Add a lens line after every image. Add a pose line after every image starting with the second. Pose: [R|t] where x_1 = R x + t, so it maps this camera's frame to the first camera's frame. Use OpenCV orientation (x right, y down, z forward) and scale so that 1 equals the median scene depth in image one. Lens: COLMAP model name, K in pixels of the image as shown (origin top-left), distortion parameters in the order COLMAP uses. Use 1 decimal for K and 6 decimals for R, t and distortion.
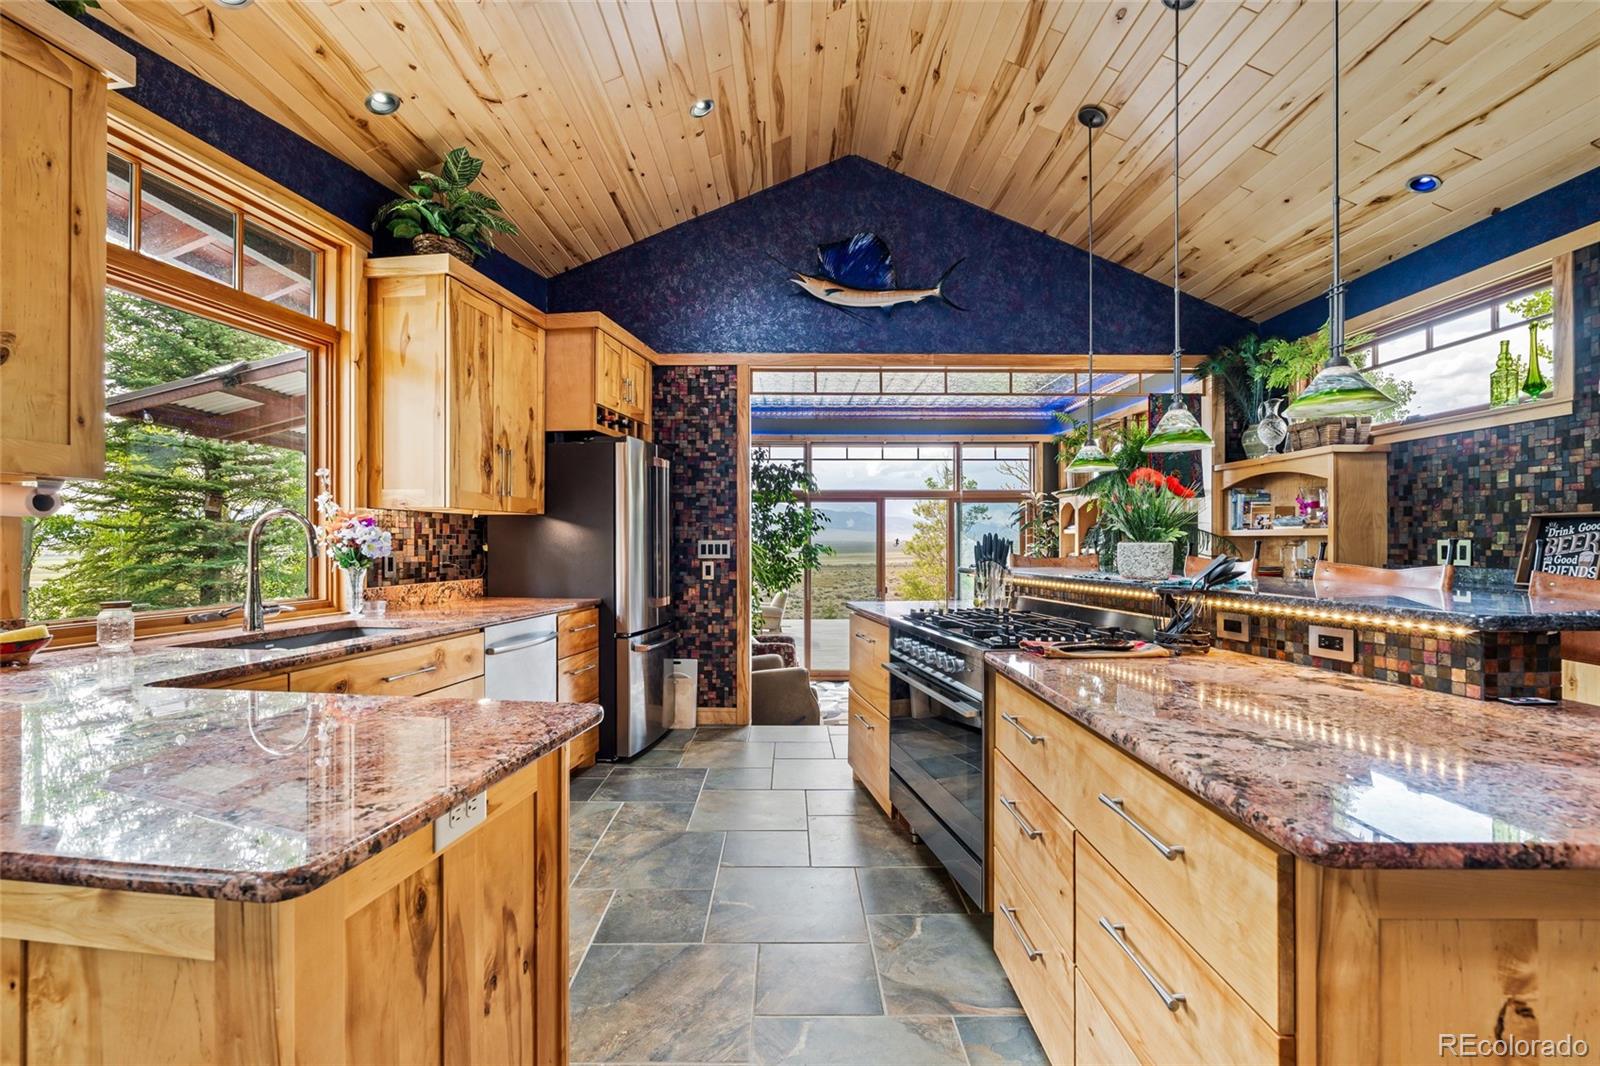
lens RADIAL K [[696.0, 0, 800.0], [0, 696.0, 524.7], [0, 0, 1]] dist [-0.000439, -0.000034]
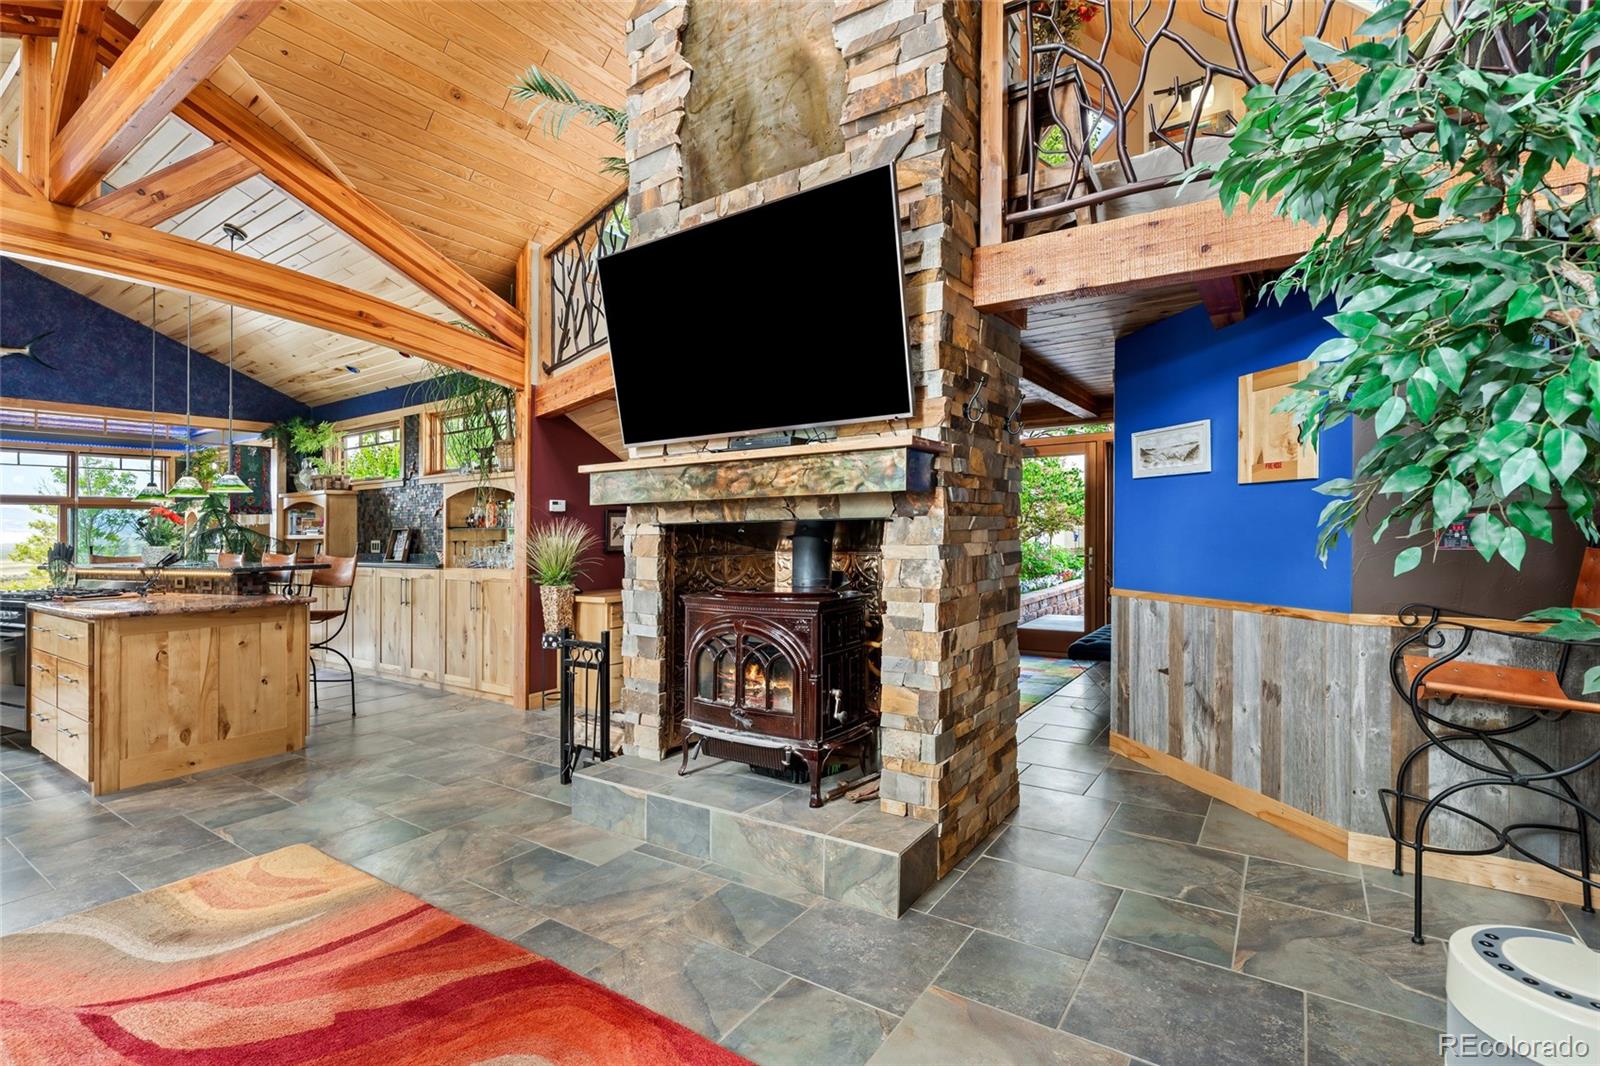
lens RADIAL K [[735.7, 0, 799.1], [0, 735.7, 518.5], [0, 0, 1]] dist [-0.001399, 0.000004]
pose [[0.574310, 0.004851, 0.818623, -0.088783], [-0.004087, 0.999987, -0.003059, -0.030467], [-0.818628, -0.001589, 0.574322, -0.922610]]
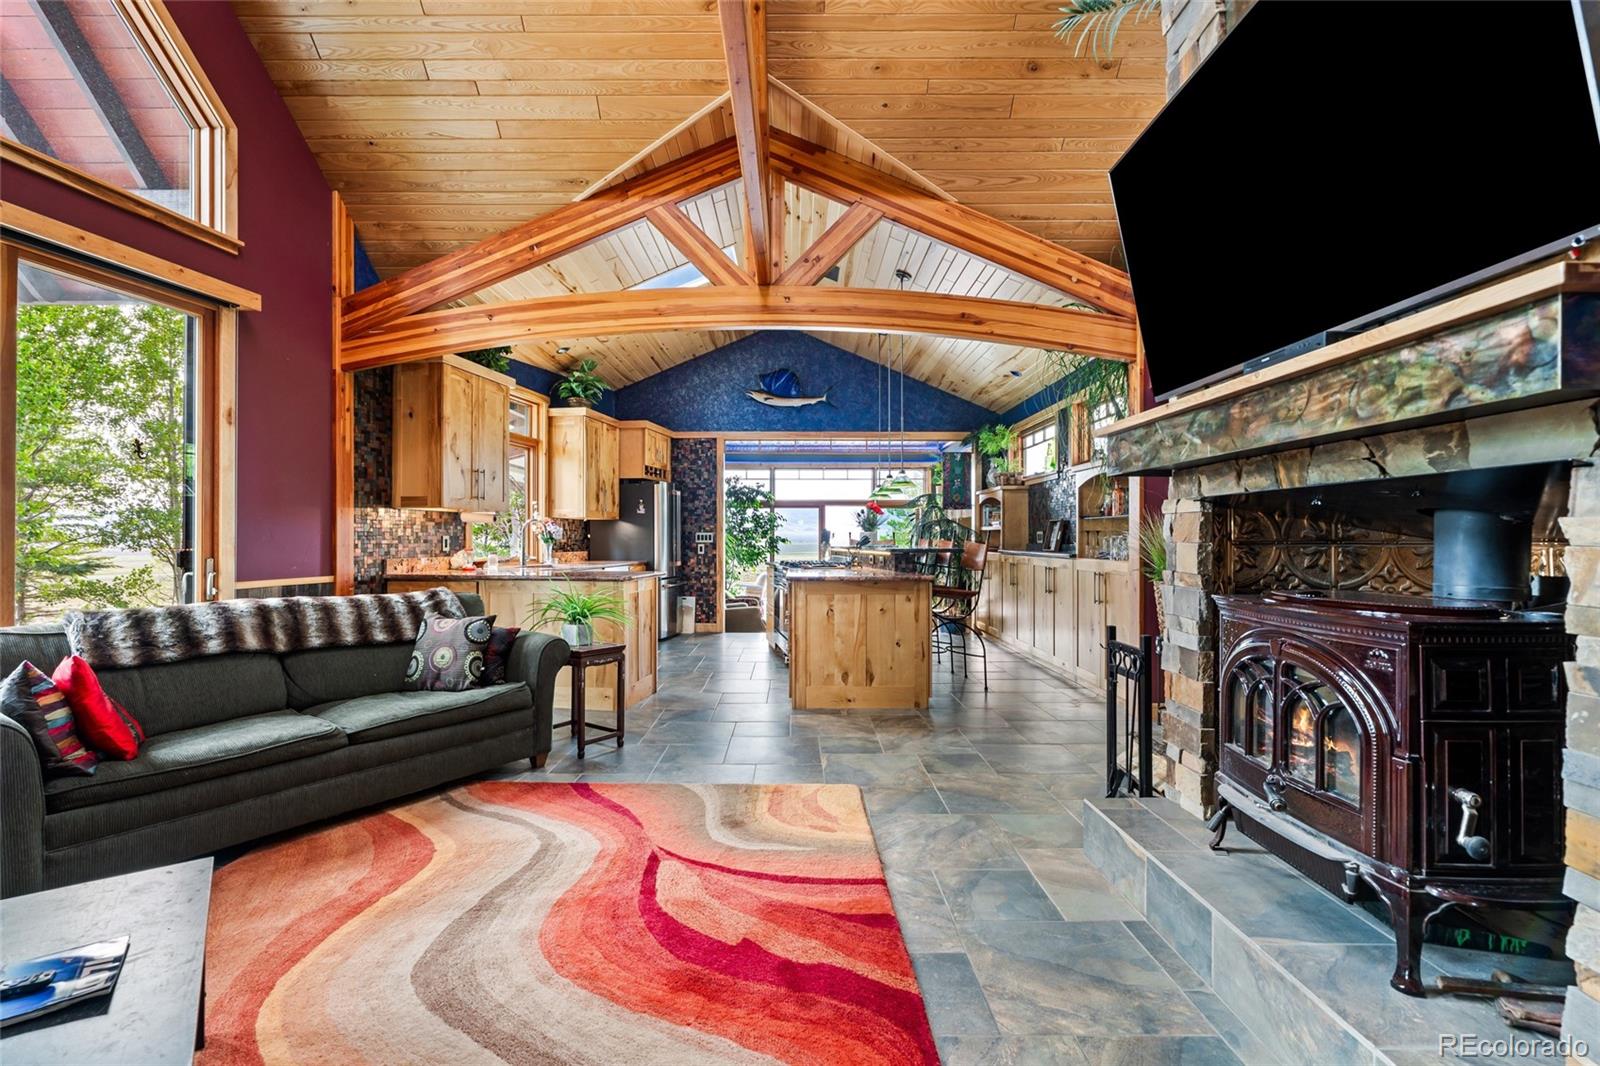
lens RADIAL K [[722.9, 0, 802.5], [0, 722.9, 515.8], [0, 0, 1]] dist [0.000217, 0.001140]
pose [[0.999956, -0.000242, -0.009367, 0.155977], [0.000173, 0.999973, -0.007414, -0.008244], [0.009369, 0.007412, 0.999929, -0.920550]]
